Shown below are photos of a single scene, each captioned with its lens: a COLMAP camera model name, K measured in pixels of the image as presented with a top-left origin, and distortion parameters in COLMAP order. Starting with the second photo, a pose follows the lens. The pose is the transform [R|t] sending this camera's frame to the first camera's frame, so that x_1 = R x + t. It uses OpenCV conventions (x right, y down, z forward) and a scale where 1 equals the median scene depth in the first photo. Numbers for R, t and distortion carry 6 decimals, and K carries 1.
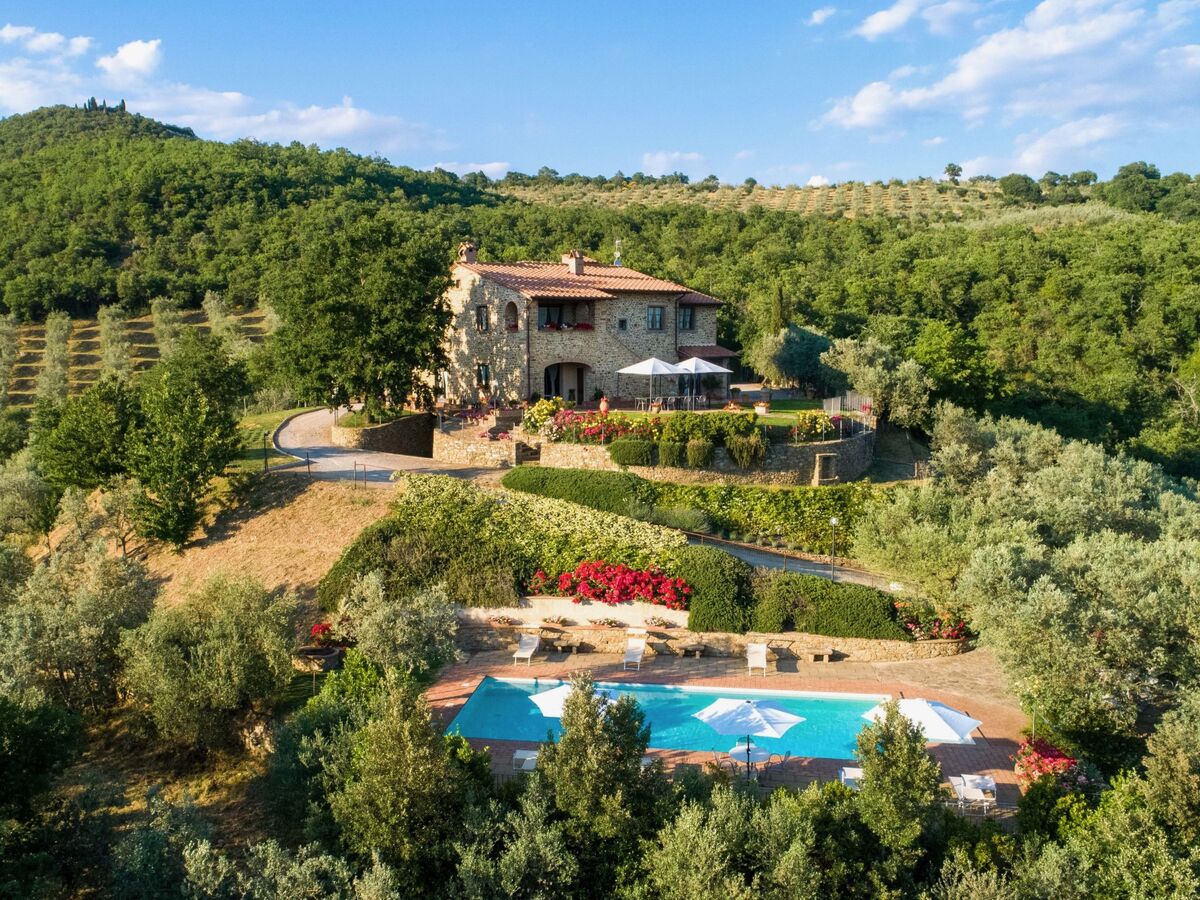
lens RADIAL K [[1043.2, 0, 600.0], [0, 1043.2, 450.0], [0, 0, 1]] dist [0.000772, -0.005653]
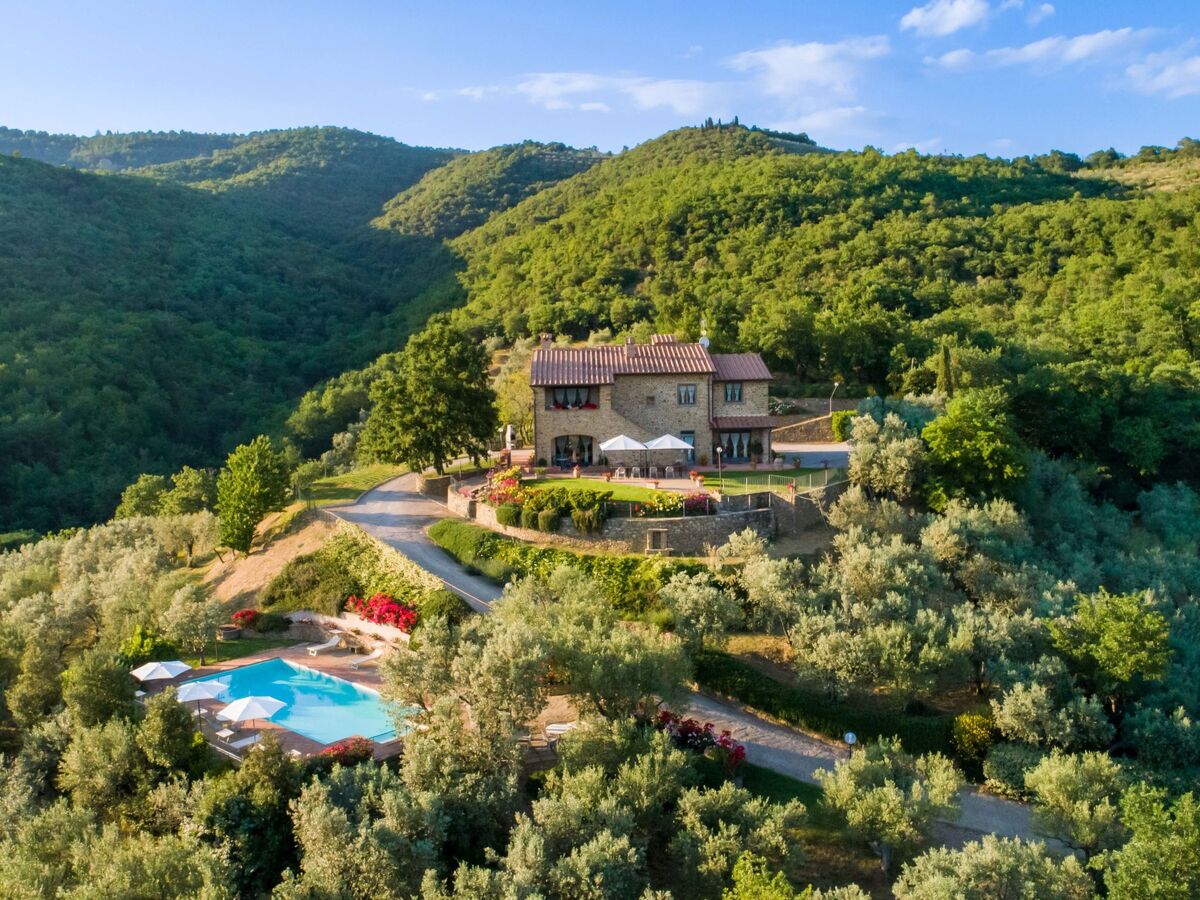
lens RADIAL K [[1059.6, 0, 600.0], [0, 1059.6, 450.0], [0, 0, 1]] dist [0.001396, -0.004091]
pose [[0.855529, 0.048855, -0.515444, 0.143197], [-0.049380, 0.998699, 0.012699, -0.018159], [0.515394, 0.014589, 0.856829, -0.017176]]
